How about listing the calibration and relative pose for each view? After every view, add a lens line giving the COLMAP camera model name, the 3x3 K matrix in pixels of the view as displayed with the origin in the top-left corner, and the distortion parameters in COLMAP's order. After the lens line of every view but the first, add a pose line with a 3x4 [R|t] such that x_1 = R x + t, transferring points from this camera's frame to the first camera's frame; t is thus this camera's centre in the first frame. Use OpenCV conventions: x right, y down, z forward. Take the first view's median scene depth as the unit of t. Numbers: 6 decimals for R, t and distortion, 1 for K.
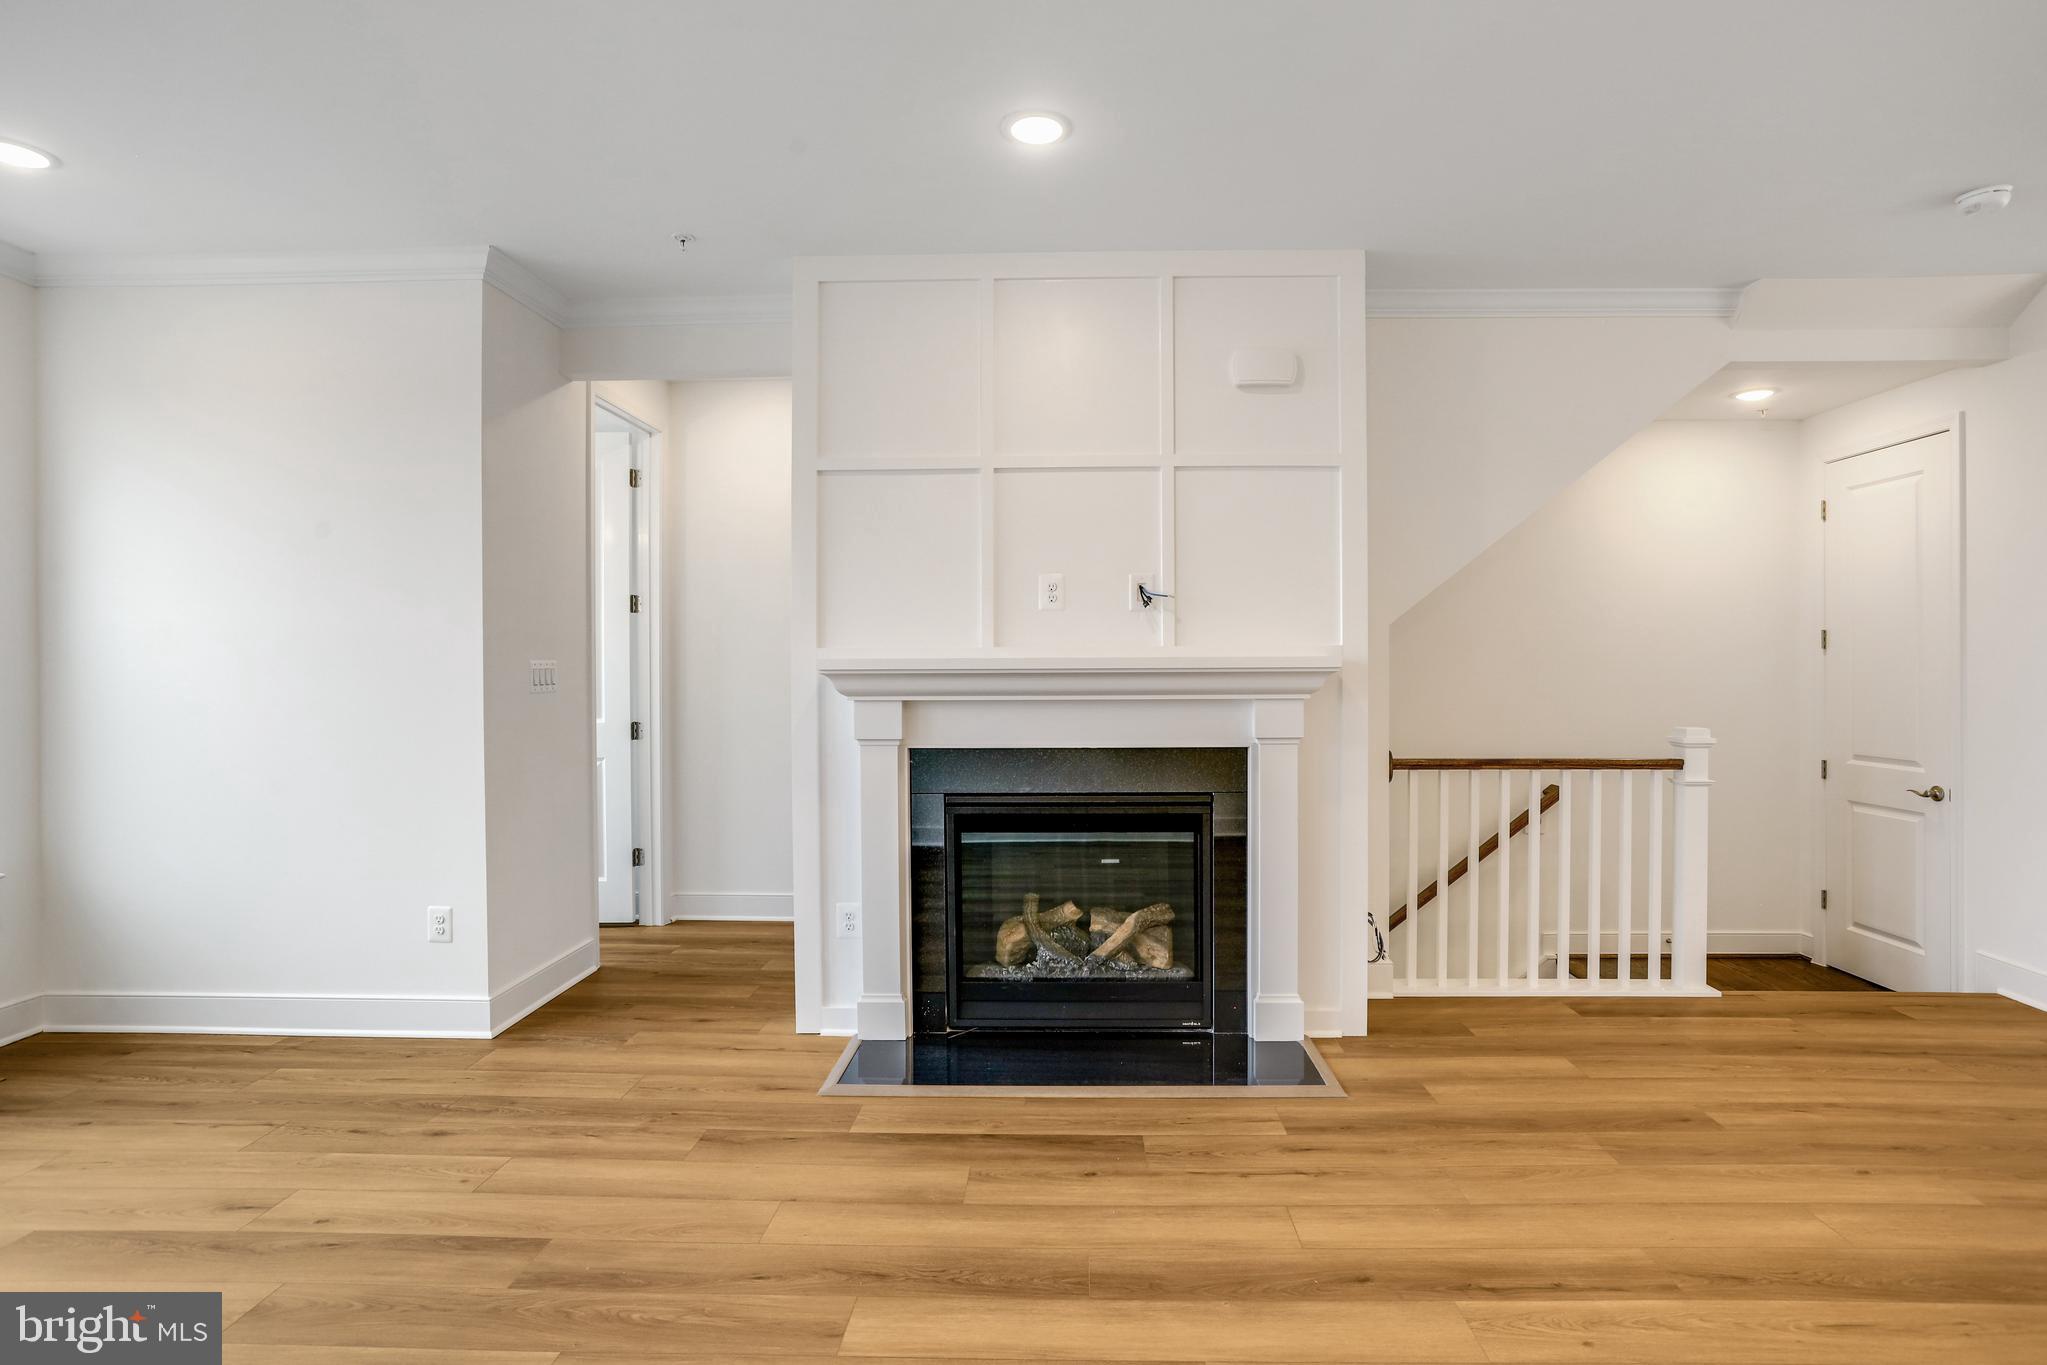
lens RADIAL K [[1059.5, 0, 1031.9], [0, 1059.5, 663.0], [0, 0, 1]] dist [-0.058435, 0.033685]
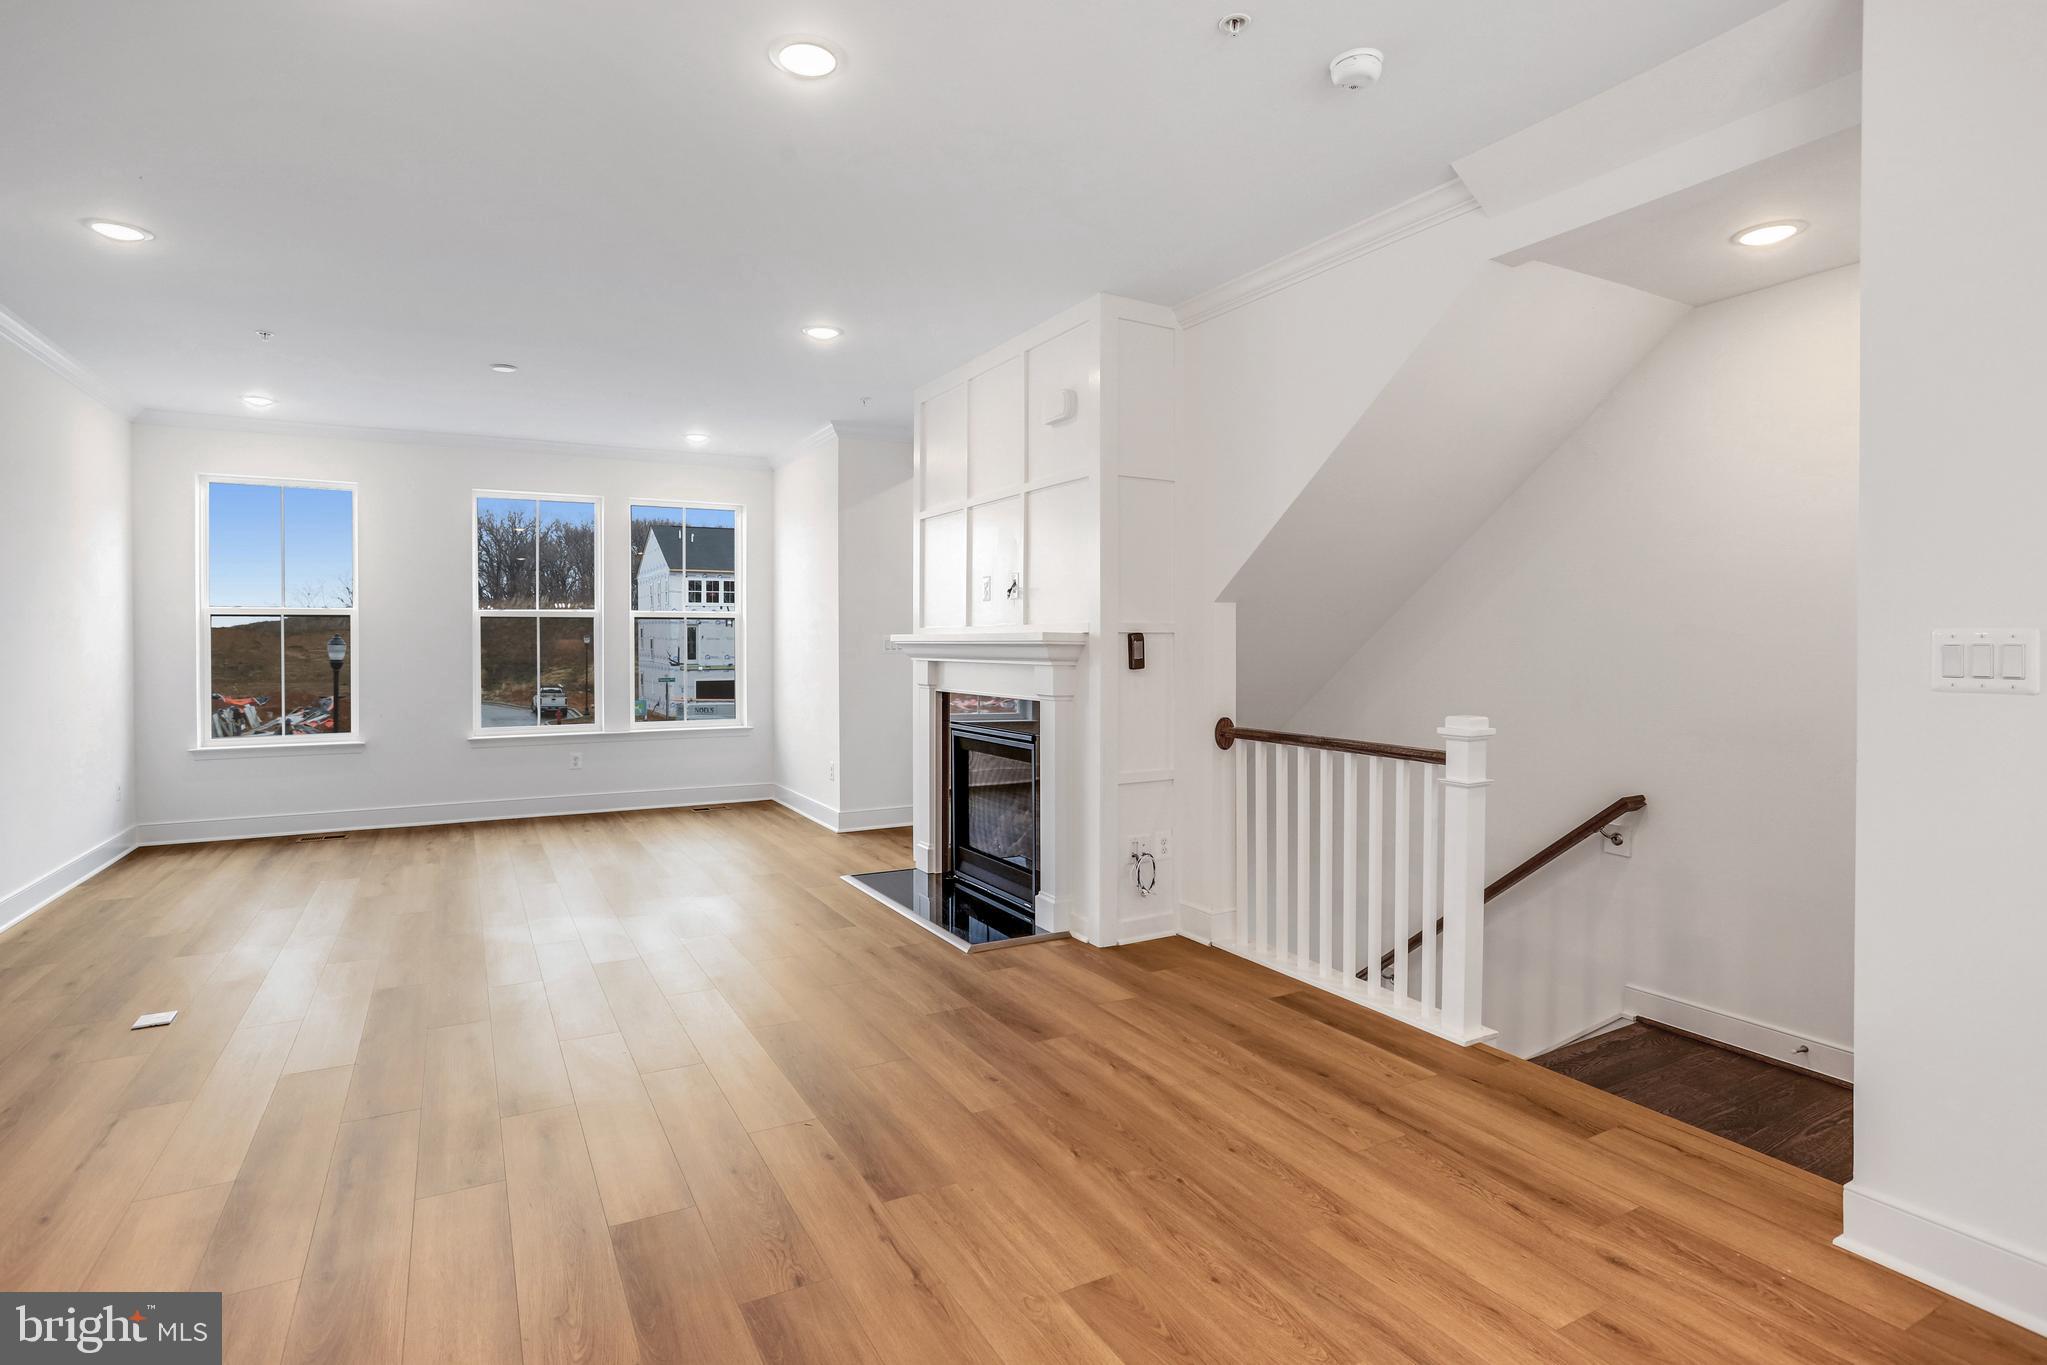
lens RADIAL K [[1049.7, 0, 1022.8], [0, 1049.7, 657.2], [0, 0, 1]] dist [-0.058264, 0.033061]
pose [[0.499740, 0.014070, -0.866061, 1.313517], [0.001452, 0.999853, 0.017082, 0.002434], [0.866174, -0.009794, 0.499646, 0.328136]]
